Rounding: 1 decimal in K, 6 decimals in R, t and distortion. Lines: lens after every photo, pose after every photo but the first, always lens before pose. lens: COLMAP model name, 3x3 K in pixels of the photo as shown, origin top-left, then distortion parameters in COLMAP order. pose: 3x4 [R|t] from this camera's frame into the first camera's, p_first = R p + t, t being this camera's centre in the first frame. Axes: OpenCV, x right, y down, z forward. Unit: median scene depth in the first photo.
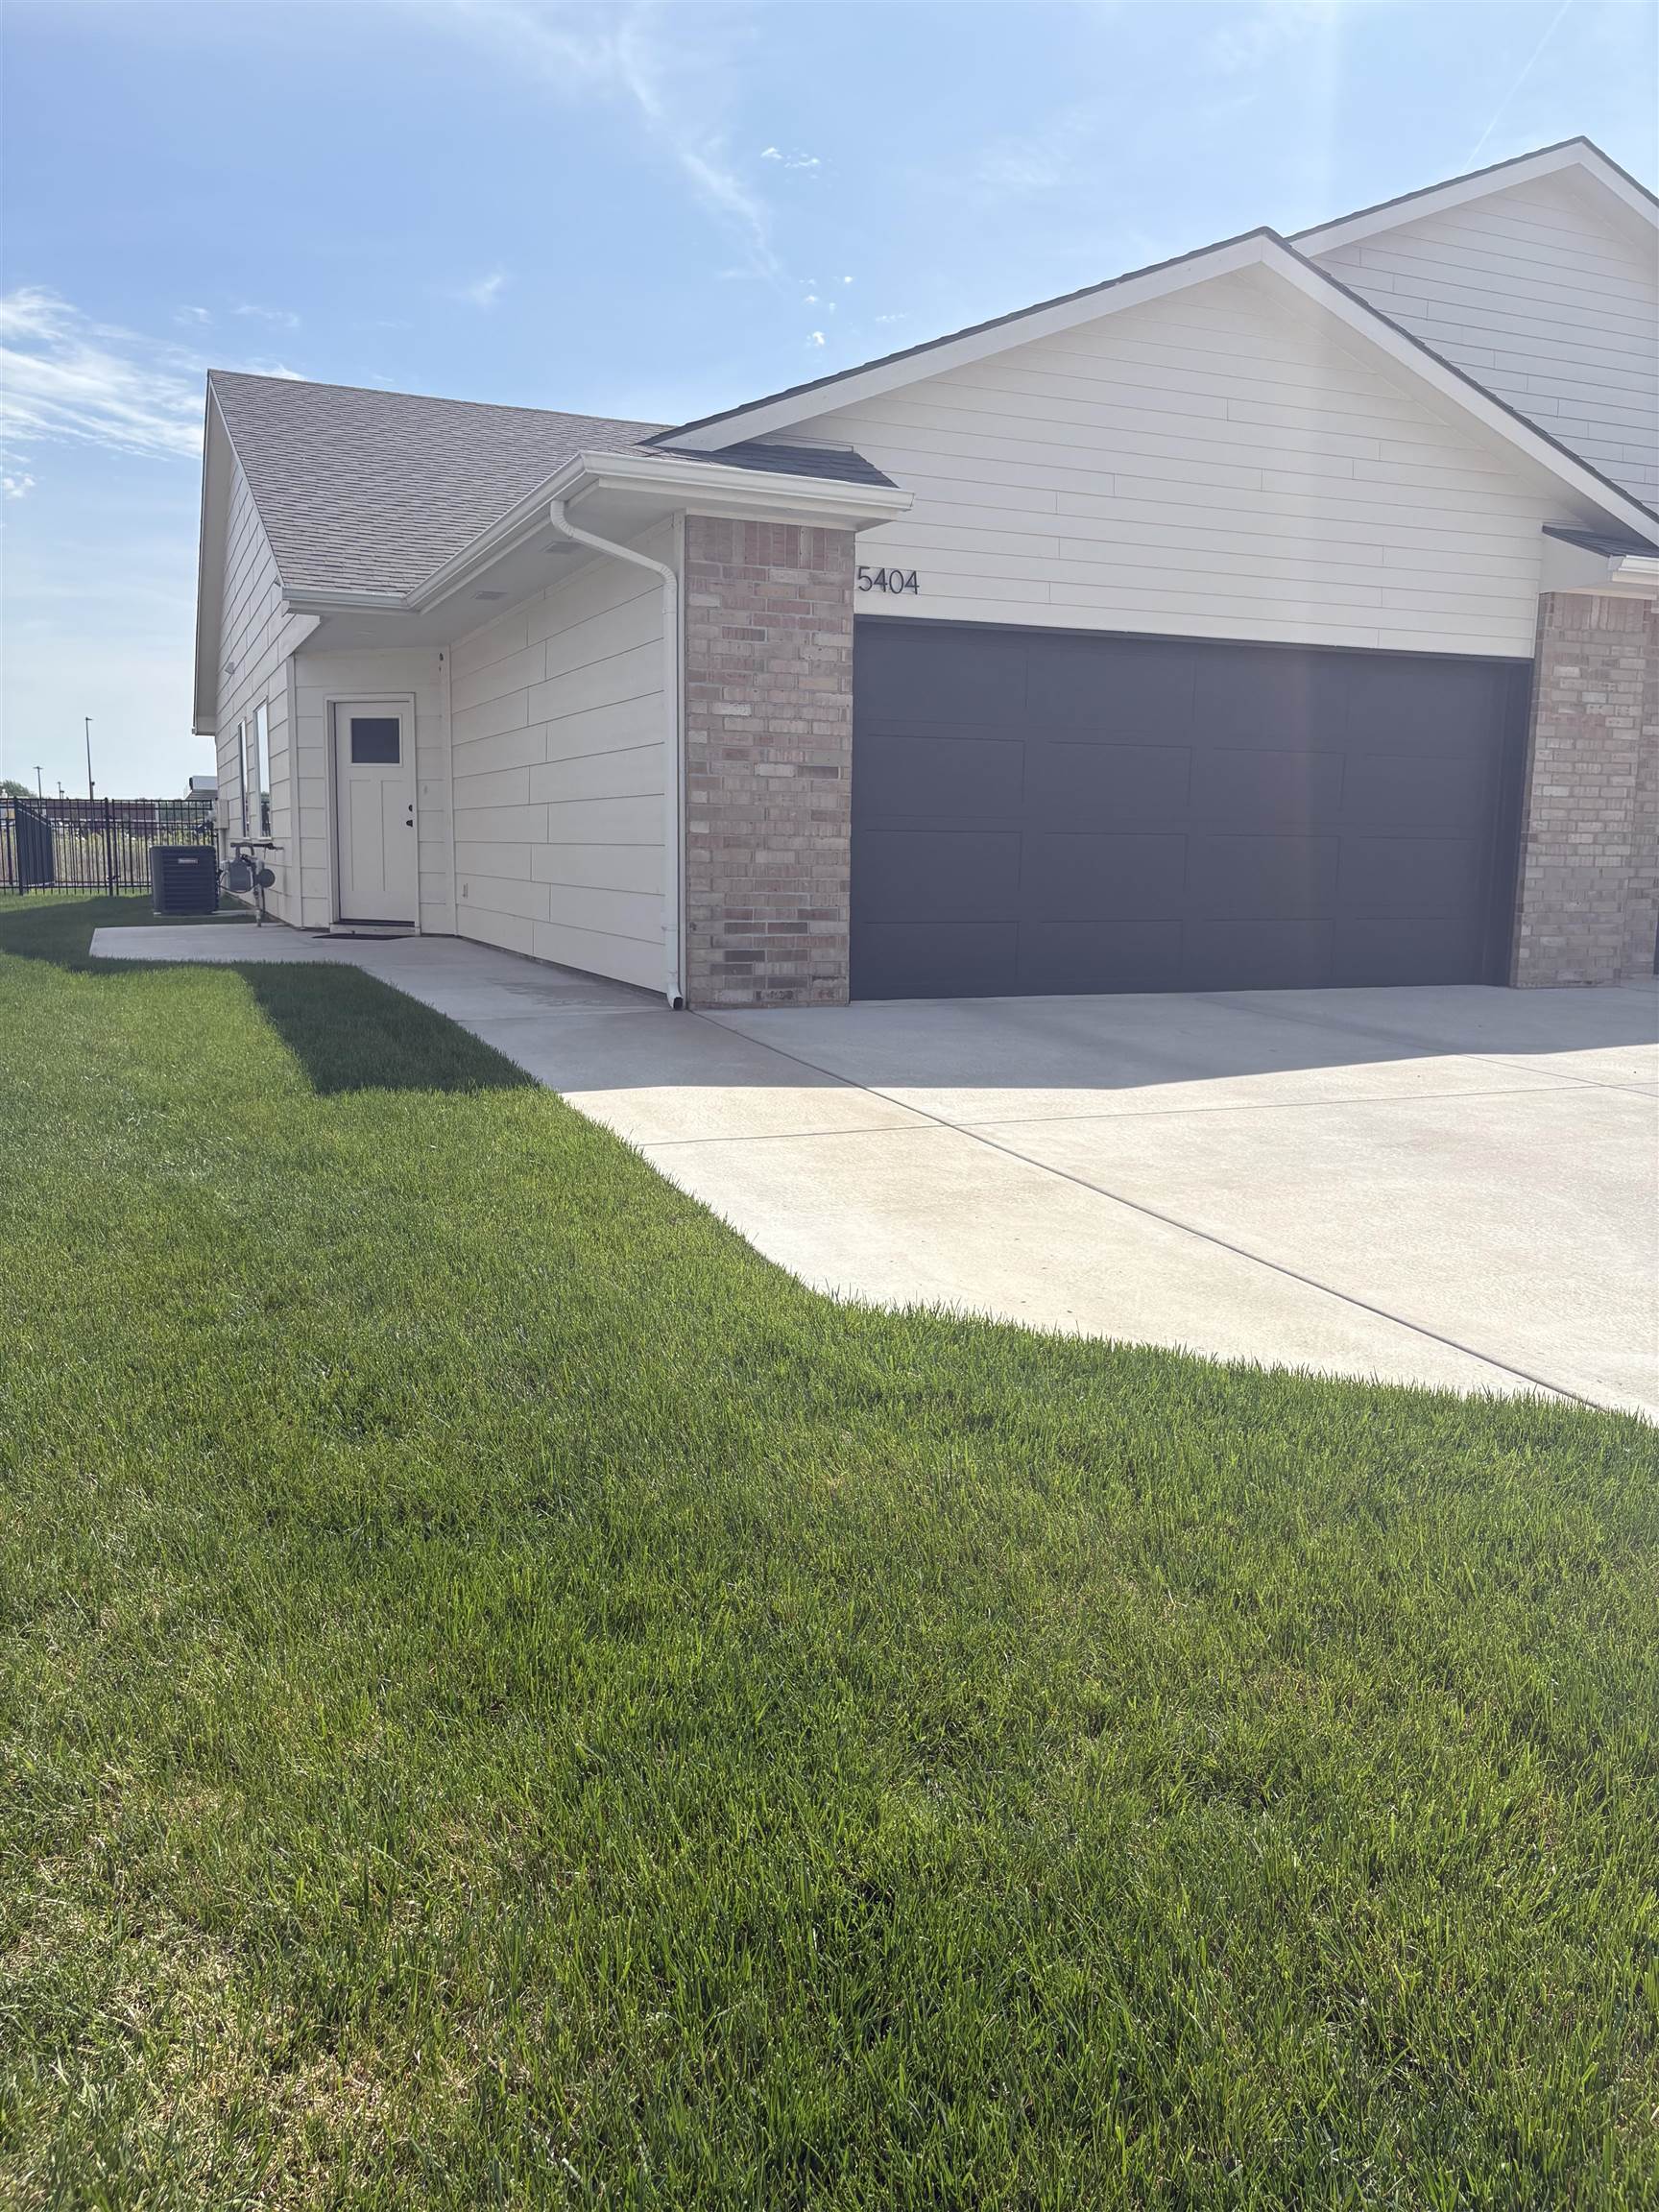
lens RADIAL K [[1637.2, 0, 868.1], [0, 1637.2, 1103.5], [0, 0, 1]] dist [0.041656, -0.037578]
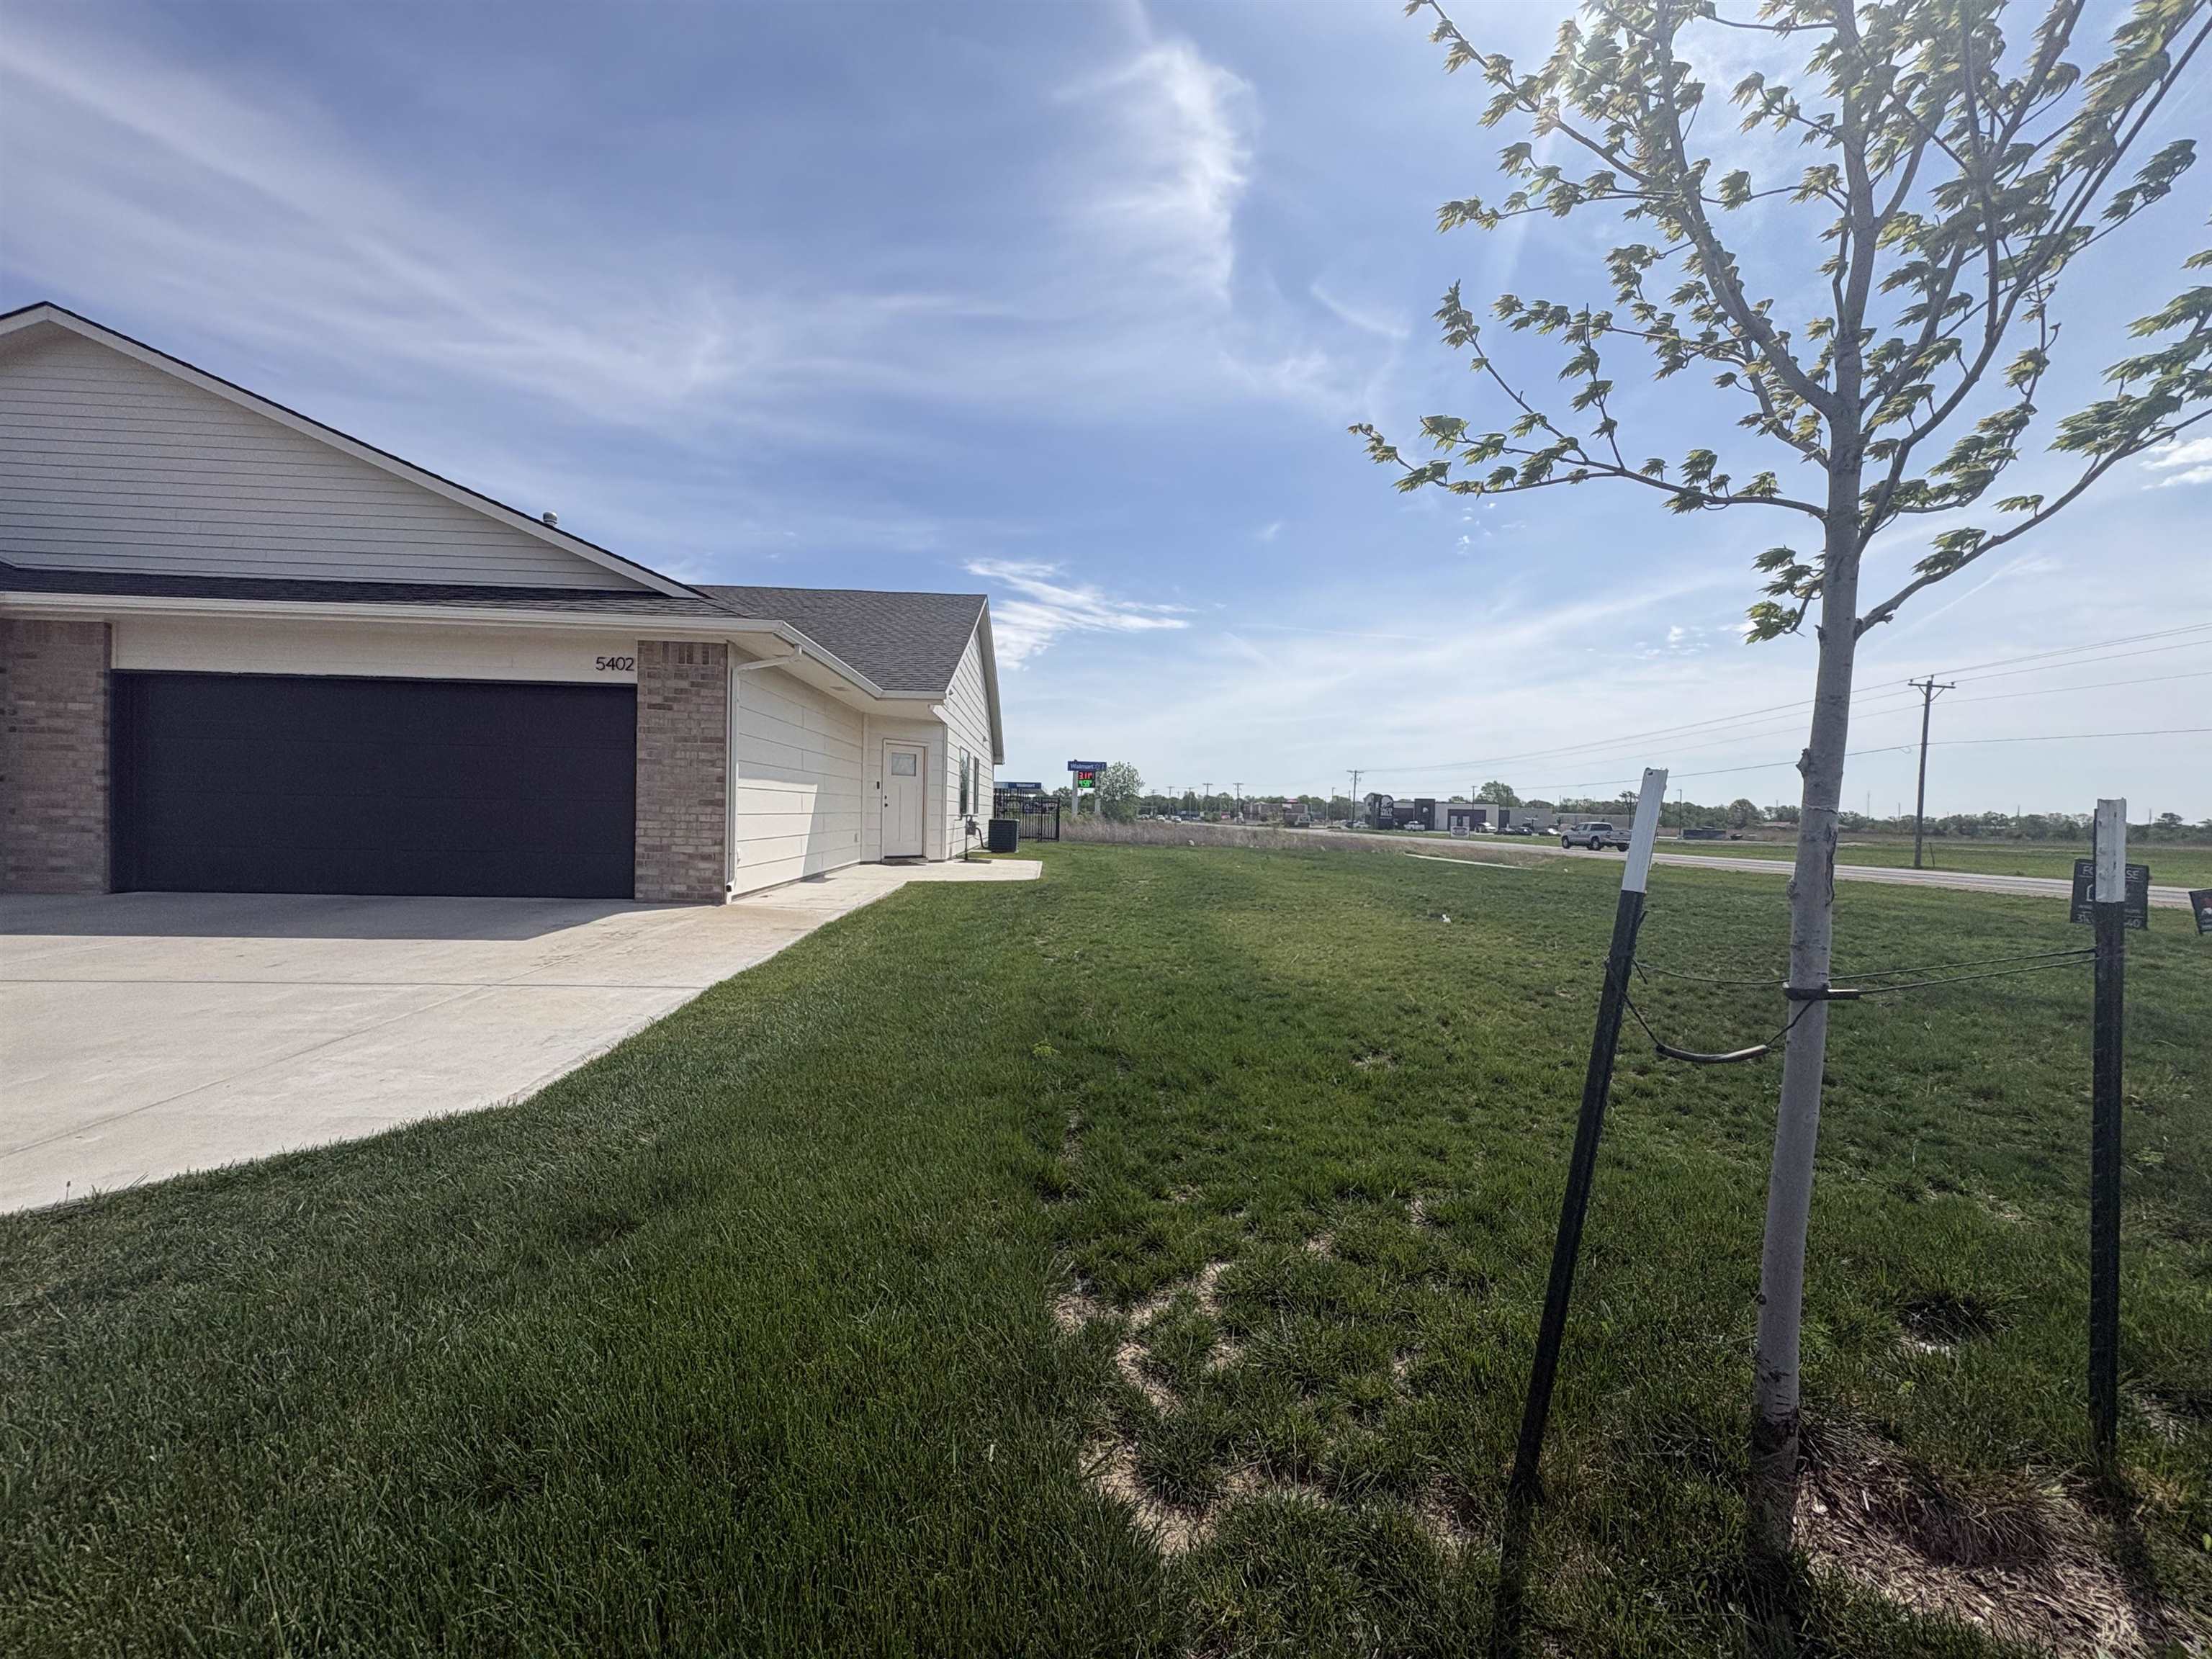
lens RADIAL K [[866.5, 0, 1100.5], [0, 866.5, 804.8], [0, 0, 1]] dist [-0.001507, 0.000003]
pose [[0.941785, 0.002720, -0.336206, 1.970508], [-0.059984, 0.985284, -0.160056, -0.115122], [0.330823, 0.170905, 0.928088, 0.853209]]
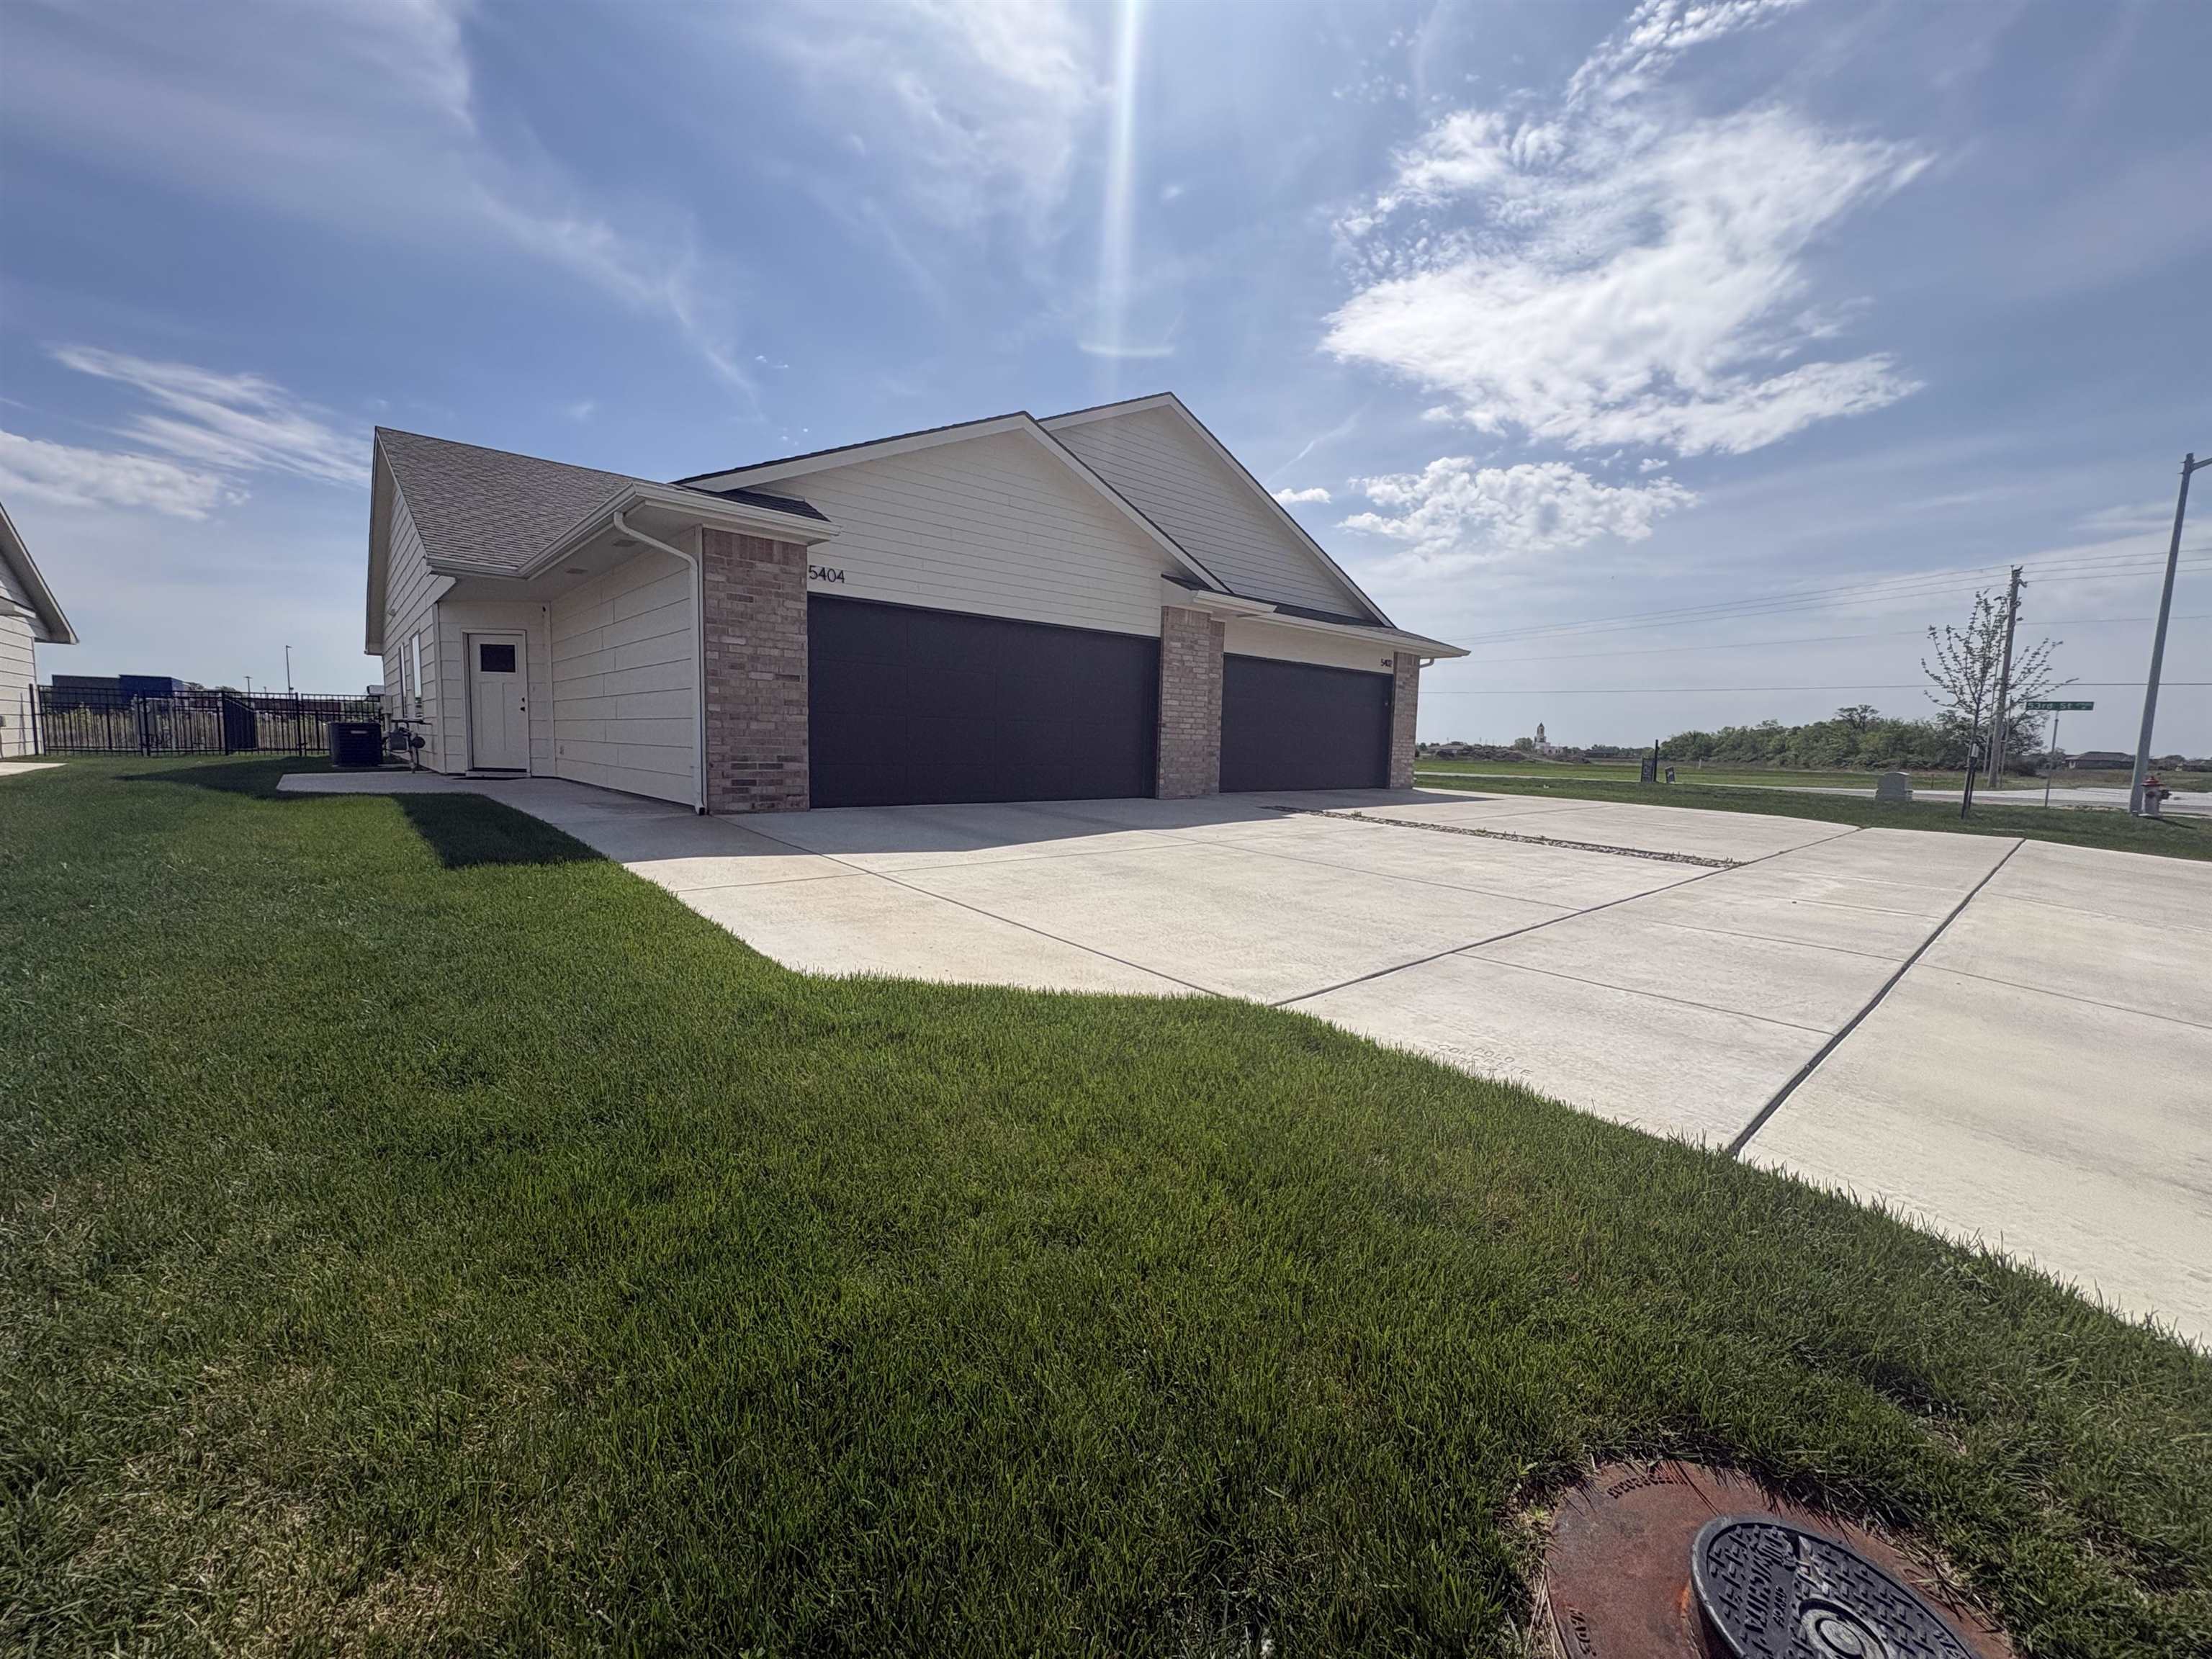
lens RADIAL K [[859.1, 0, 1103.9], [0, 859.1, 825.9], [0, 0, 1]] dist [-0.002243, 0.002393]
pose [[0.949507, -0.021345, 0.313019, -0.000364], [0.037367, 0.998275, -0.045276, 0.009748], [-0.311513, 0.054686, 0.948667, 0.032310]]
